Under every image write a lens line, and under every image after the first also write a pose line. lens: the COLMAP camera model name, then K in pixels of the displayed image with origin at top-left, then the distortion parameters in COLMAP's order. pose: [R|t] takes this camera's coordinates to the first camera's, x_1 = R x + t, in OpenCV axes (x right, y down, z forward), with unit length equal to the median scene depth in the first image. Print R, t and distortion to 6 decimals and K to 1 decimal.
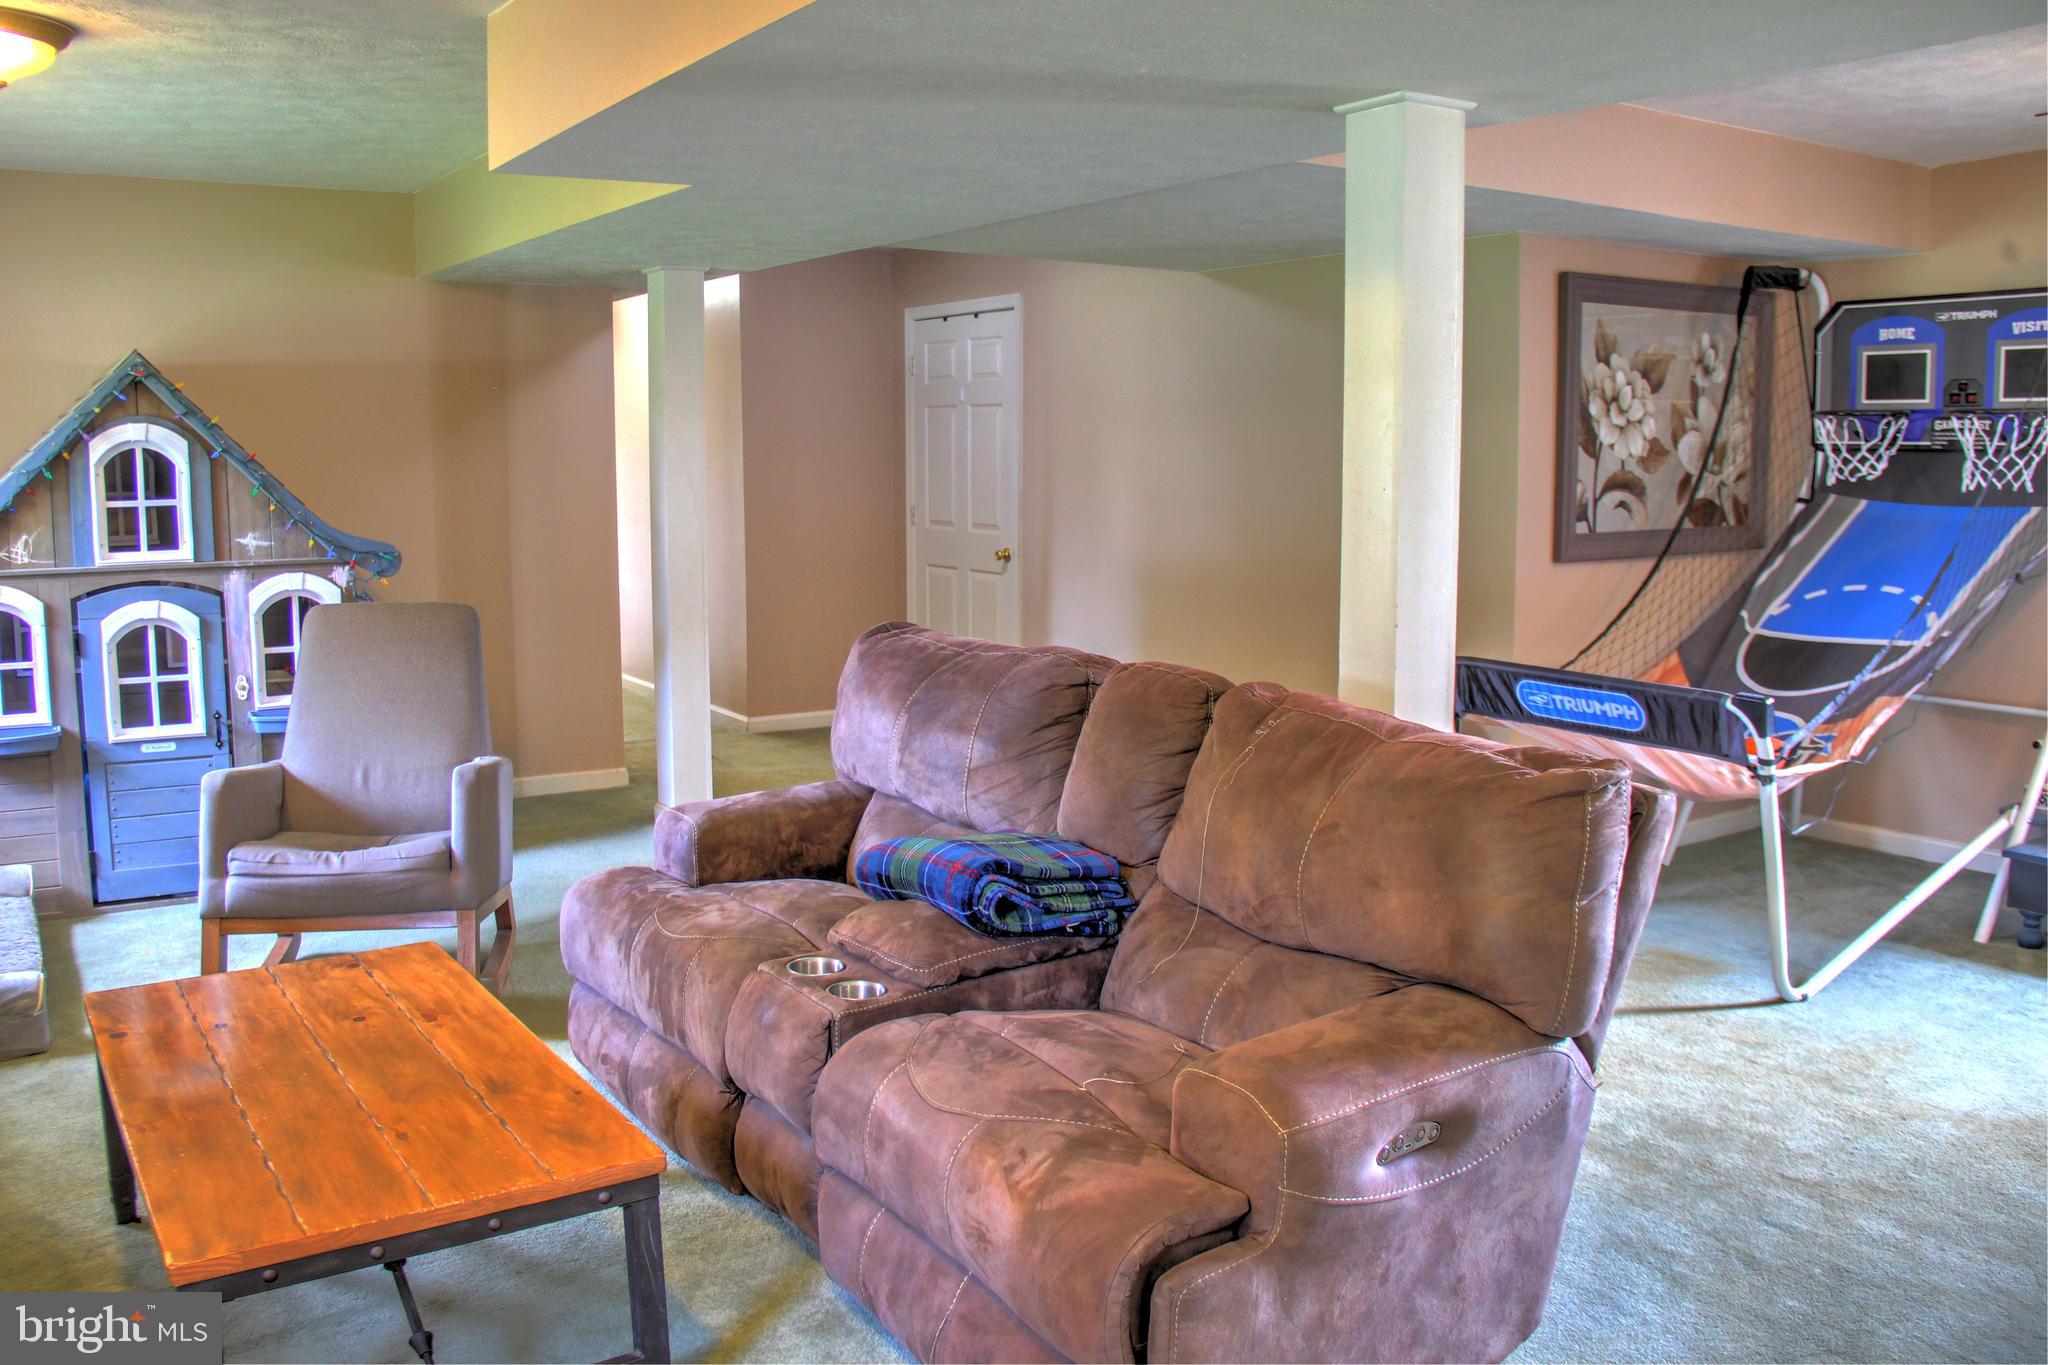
lens RADIAL K [[1687.7, 0, 1024.0], [0, 1687.7, 682.5], [0, 0, 1]] dist [-0.177465, 0.124608]
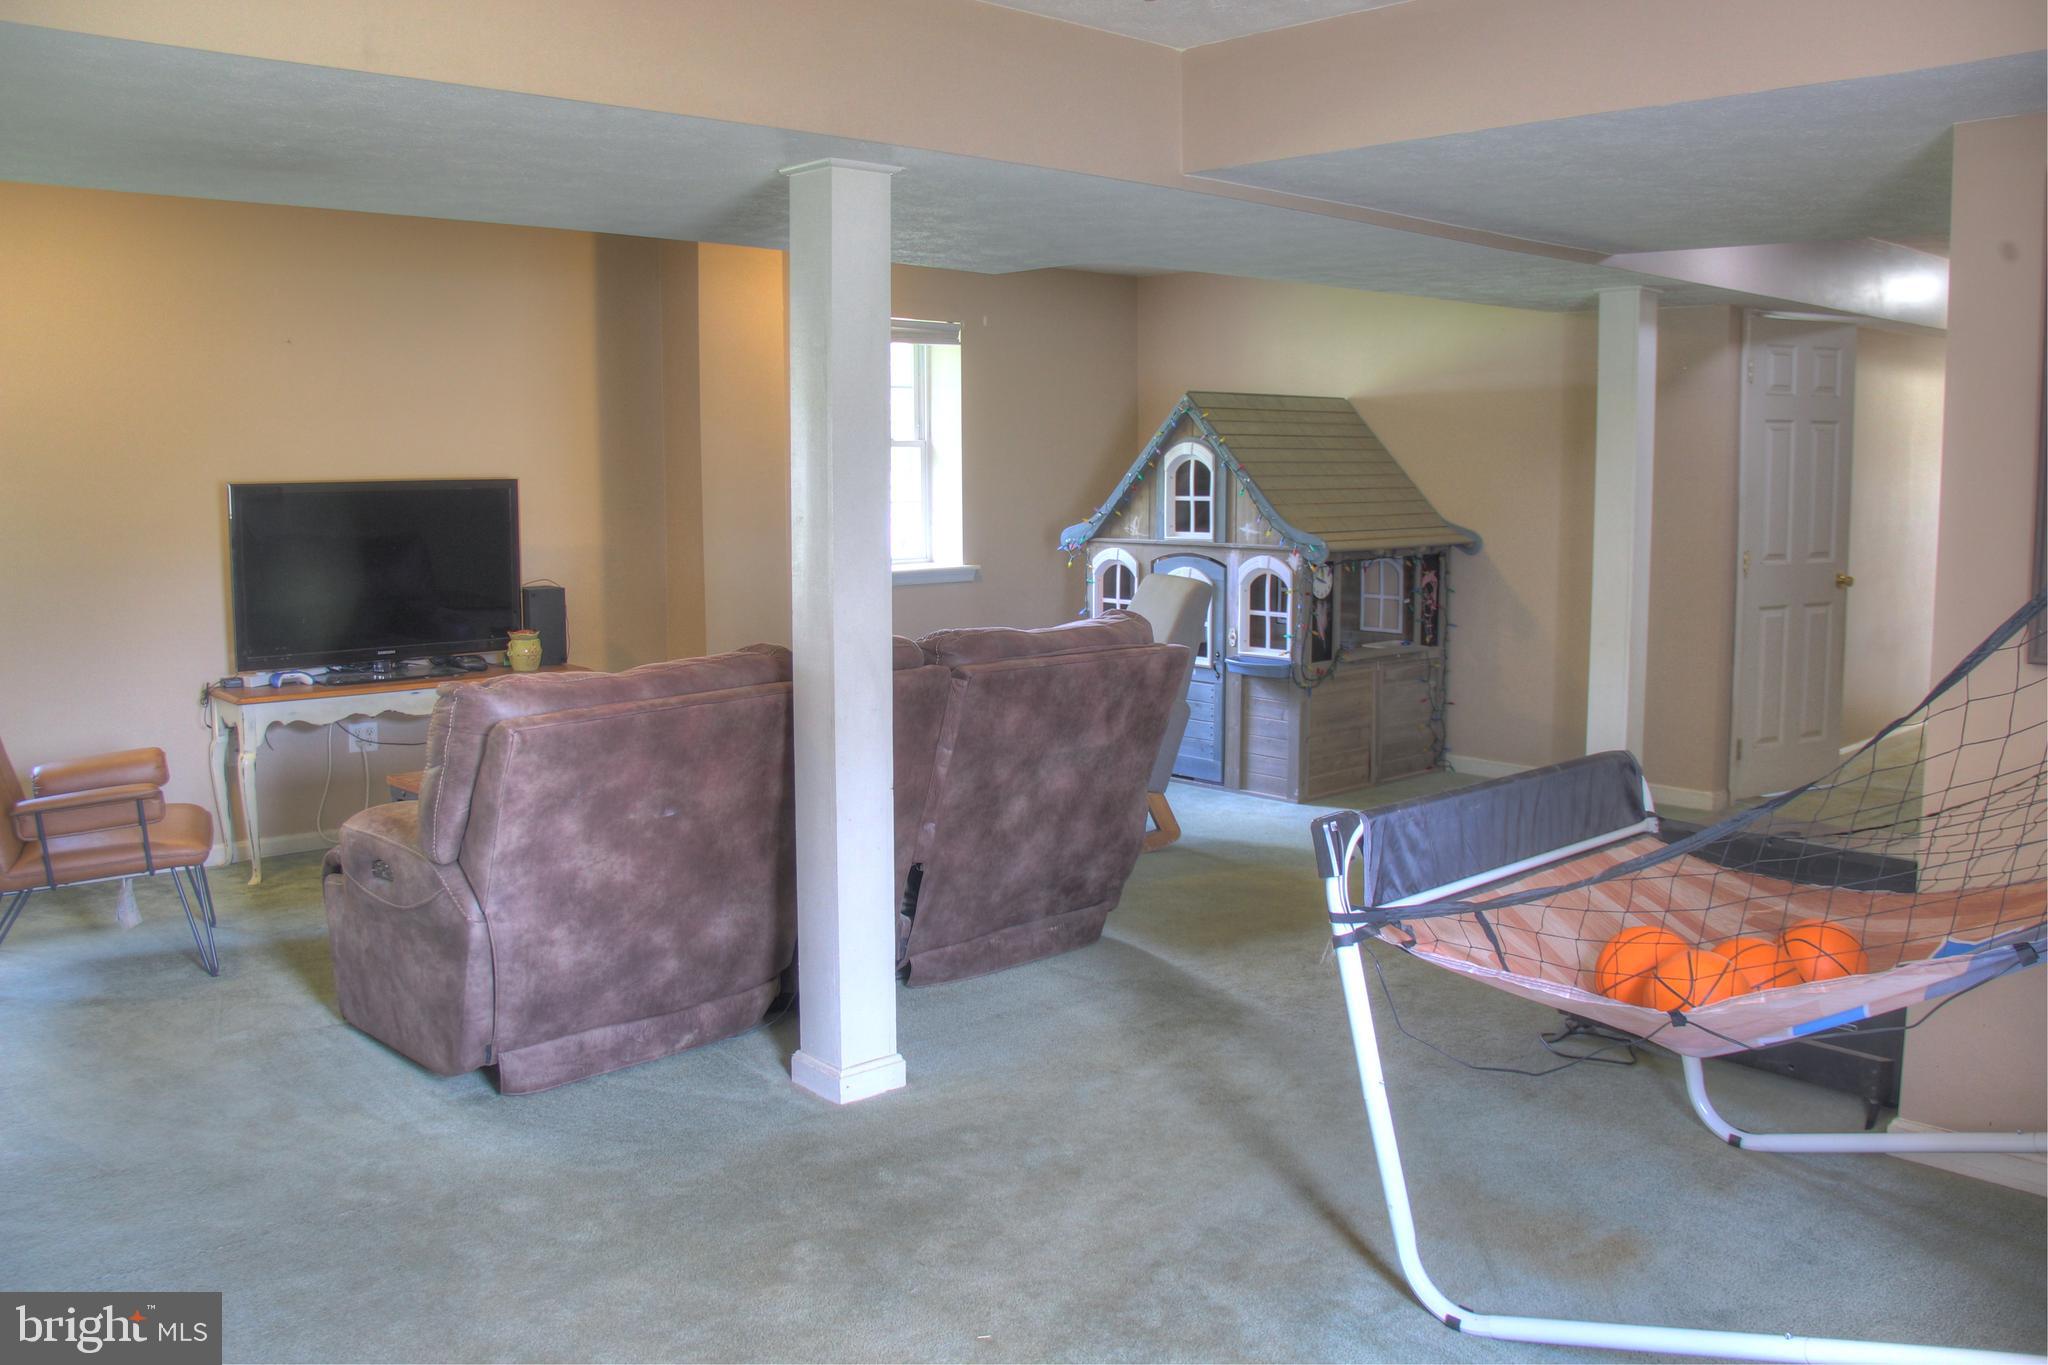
lens RADIAL K [[1687.7, 0, 1024.0], [0, 1687.7, 682.5], [0, 0, 1]] dist [-0.177465, 0.124608]
pose [[0.182592, 0.124931, -0.975219, 0.891733], [-0.132422, 0.985981, 0.101516, -0.081740], [0.974230, 0.110605, 0.196576, 0.582463]]
